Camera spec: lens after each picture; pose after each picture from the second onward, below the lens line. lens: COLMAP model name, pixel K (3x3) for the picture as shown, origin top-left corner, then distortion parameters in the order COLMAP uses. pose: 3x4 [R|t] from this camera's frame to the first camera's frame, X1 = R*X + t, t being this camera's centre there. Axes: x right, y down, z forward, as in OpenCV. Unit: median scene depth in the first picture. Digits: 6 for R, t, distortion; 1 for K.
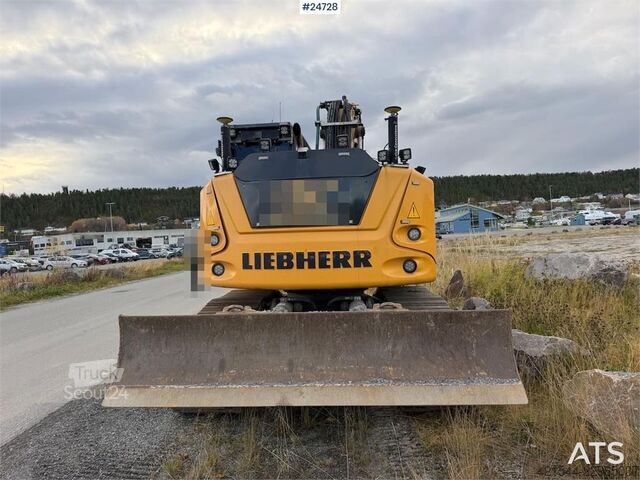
lens RADIAL K [[456.4, 0, 309.4], [0, 456.4, 237.9], [0, 0, 1]] dist [0.006670, -0.003617]
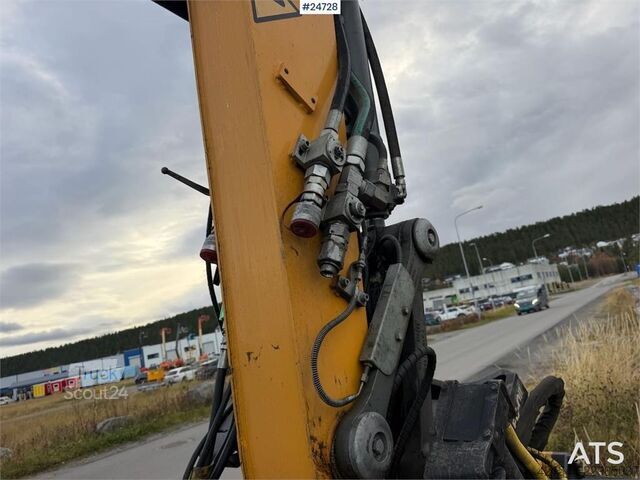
lens RADIAL K [[456.4, 0, 309.4], [0, 456.4, 237.9], [0, 0, 1]] dist [0.006670, -0.003617]
pose [[0.821232, -0.207511, -0.531523, 0.015521], [0.137521, 0.976048, -0.168580, -0.003409], [0.553774, 0.065347, 0.830099, 0.099492]]
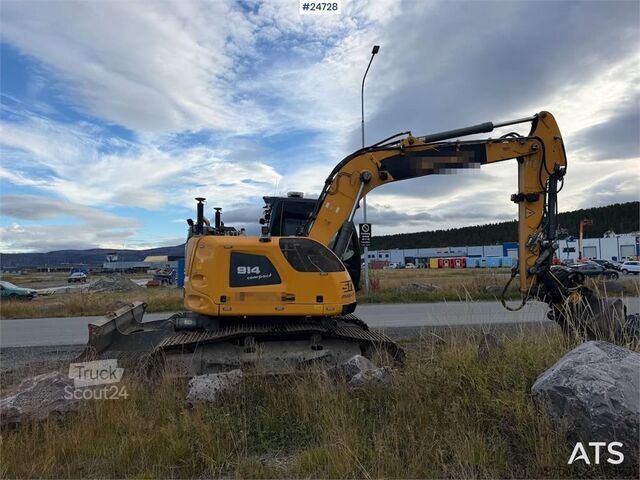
lens RADIAL K [[456.4, 0, 309.4], [0, 456.4, 237.9], [0, 0, 1]] dist [0.006670, -0.003617]
pose [[0.194533, 0.006101, -0.980877, 0.085812], [0.005013, 0.999961, 0.007213, -0.007580], [0.980883, -0.006320, 0.194495, 0.051017]]
